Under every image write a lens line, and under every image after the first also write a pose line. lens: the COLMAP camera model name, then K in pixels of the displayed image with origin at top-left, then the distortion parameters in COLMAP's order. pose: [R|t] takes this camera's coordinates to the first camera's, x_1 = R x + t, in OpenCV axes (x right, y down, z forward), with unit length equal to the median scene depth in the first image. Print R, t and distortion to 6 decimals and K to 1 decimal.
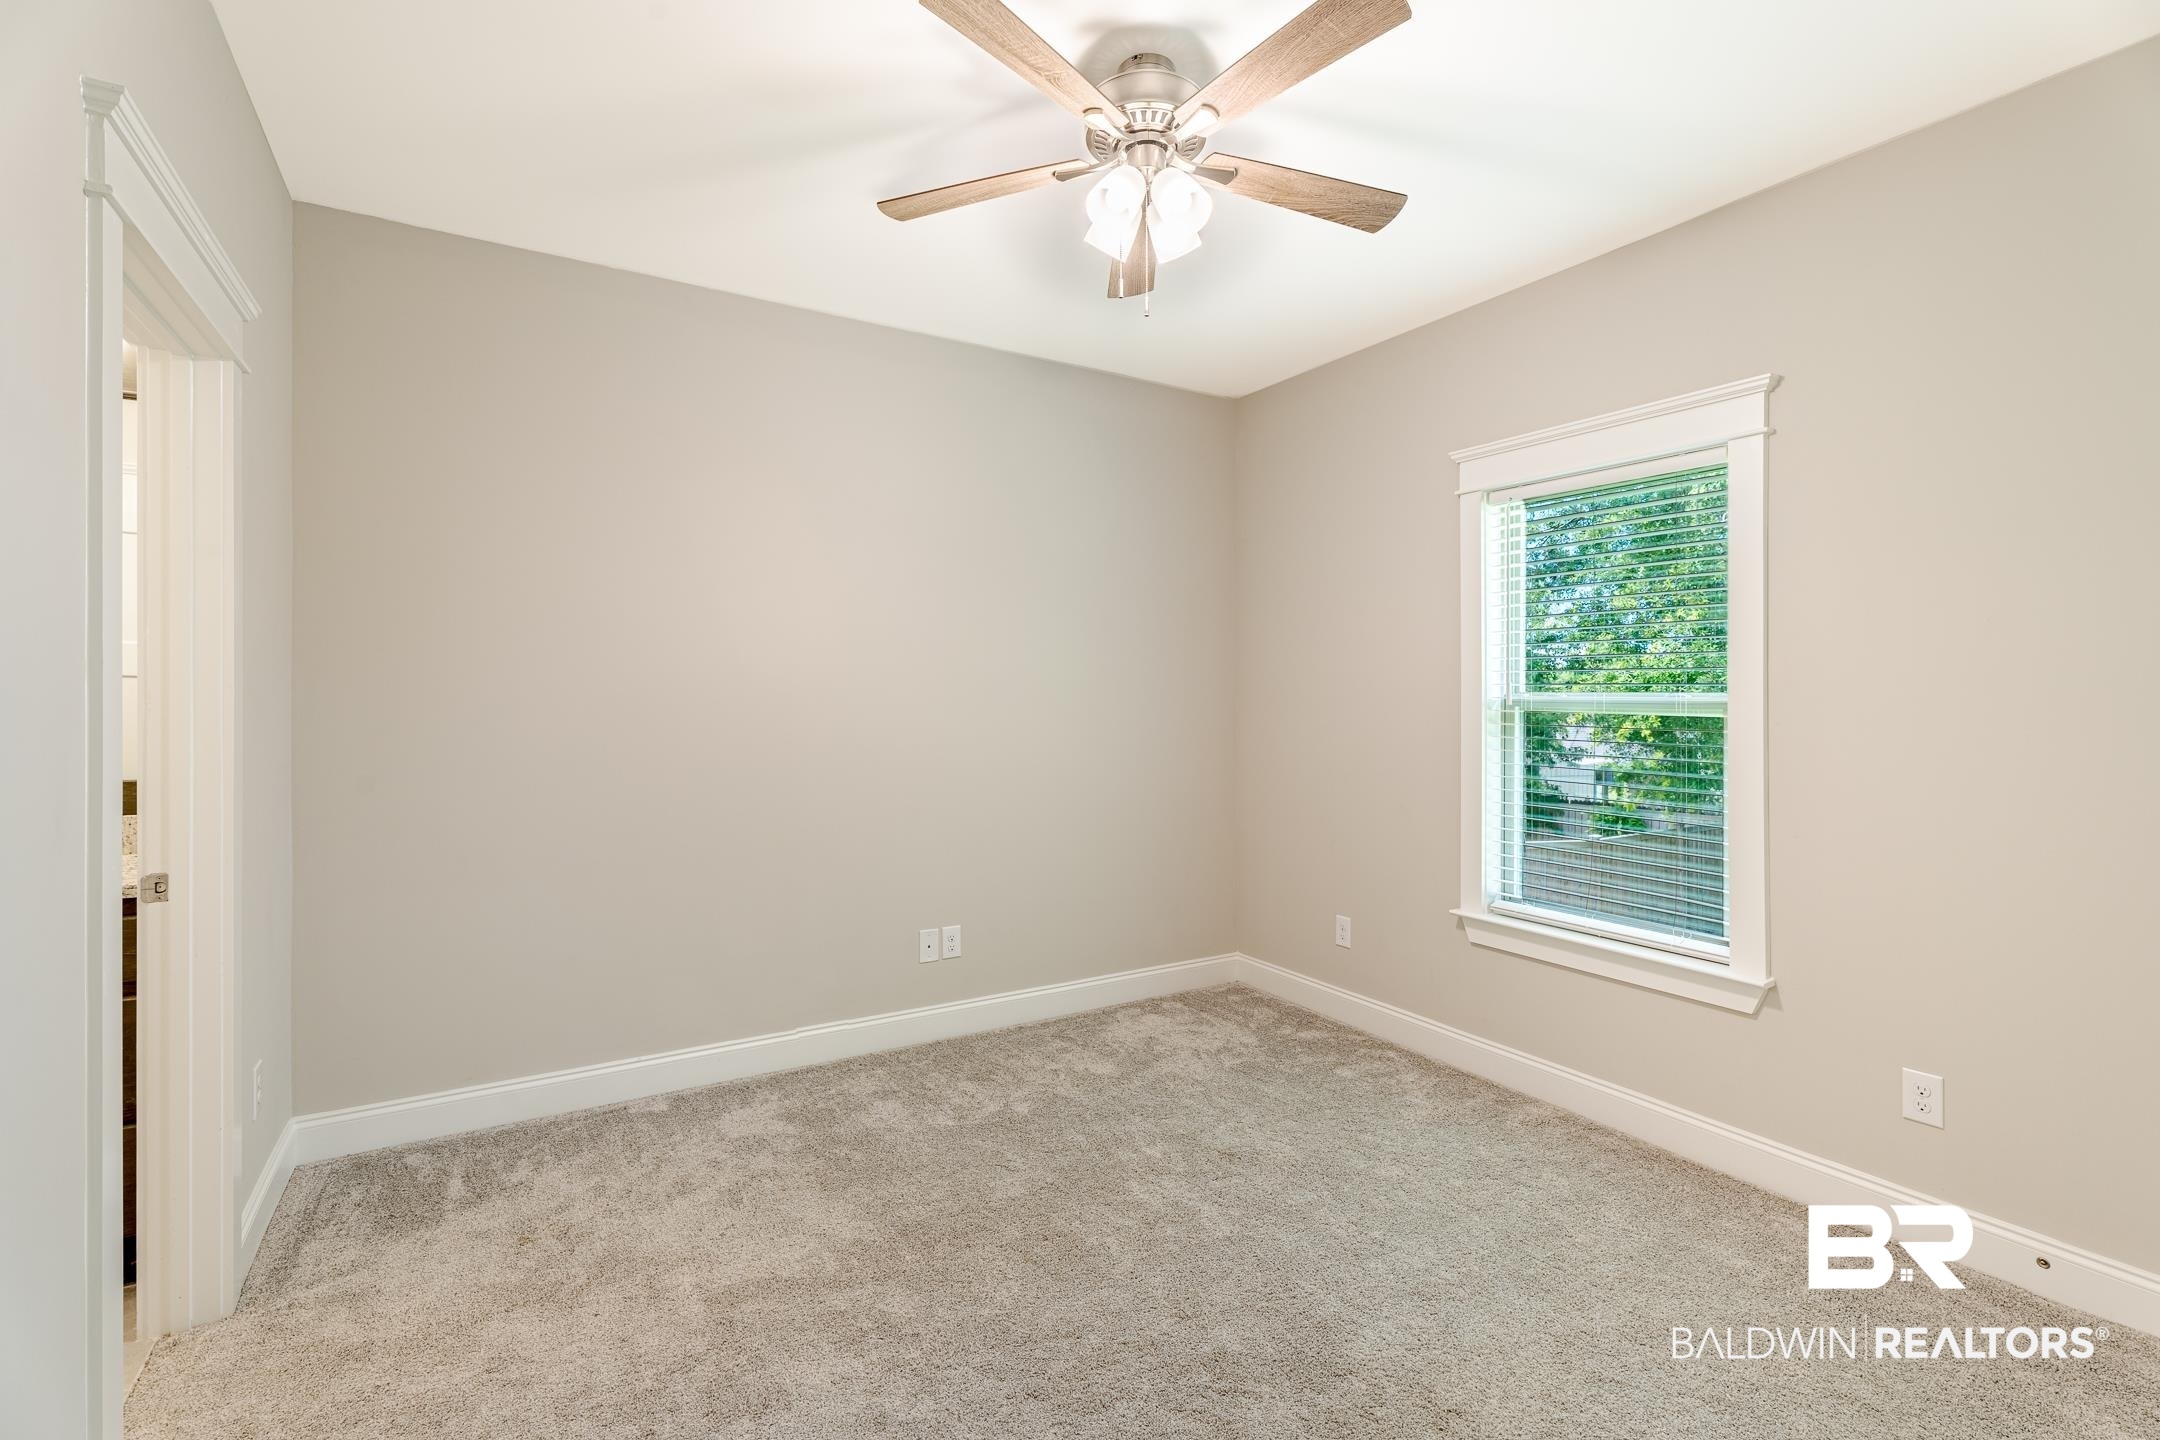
lens RADIAL K [[965.2, 0, 1080.0], [0, 965.2, 720.0], [0, 0, 1]] dist [0.002797, 0.001322]
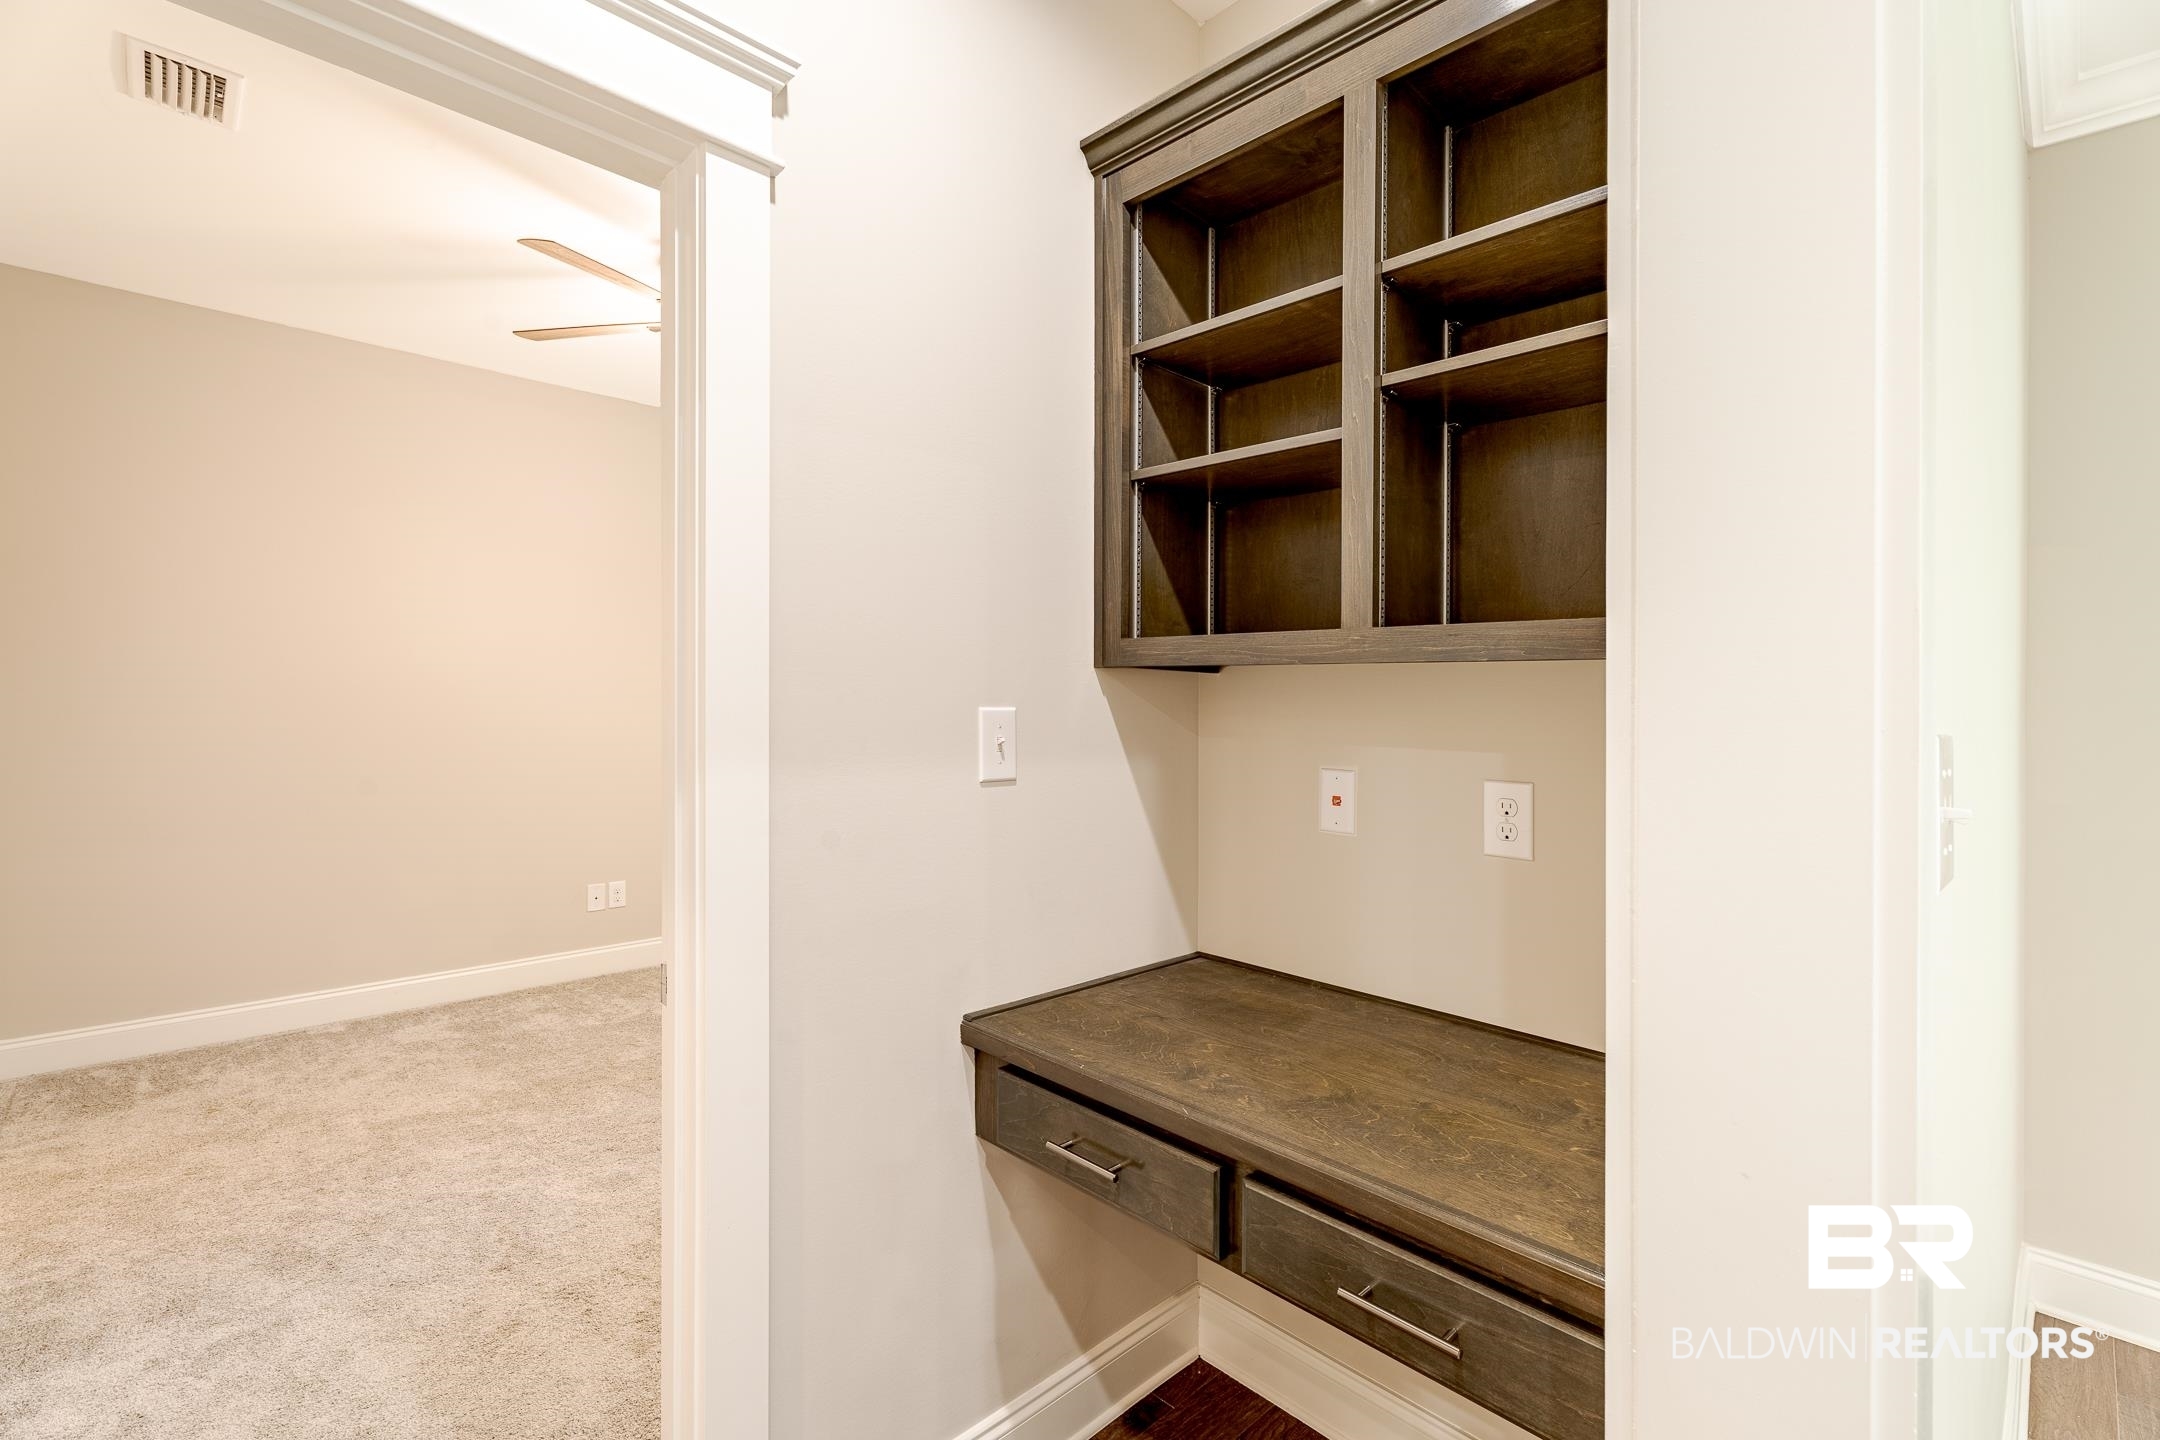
lens RADIAL K [[965.2, 0, 1080.0], [0, 965.2, 720.0], [0, 0, 1]] dist [0.002797, 0.001322]
pose [[0.973704, 0.000020, 0.227816, 0.219123], [-0.000490, 0.999998, 0.002007, 0.010766], [-0.227815, -0.002066, 0.973702, -0.441310]]
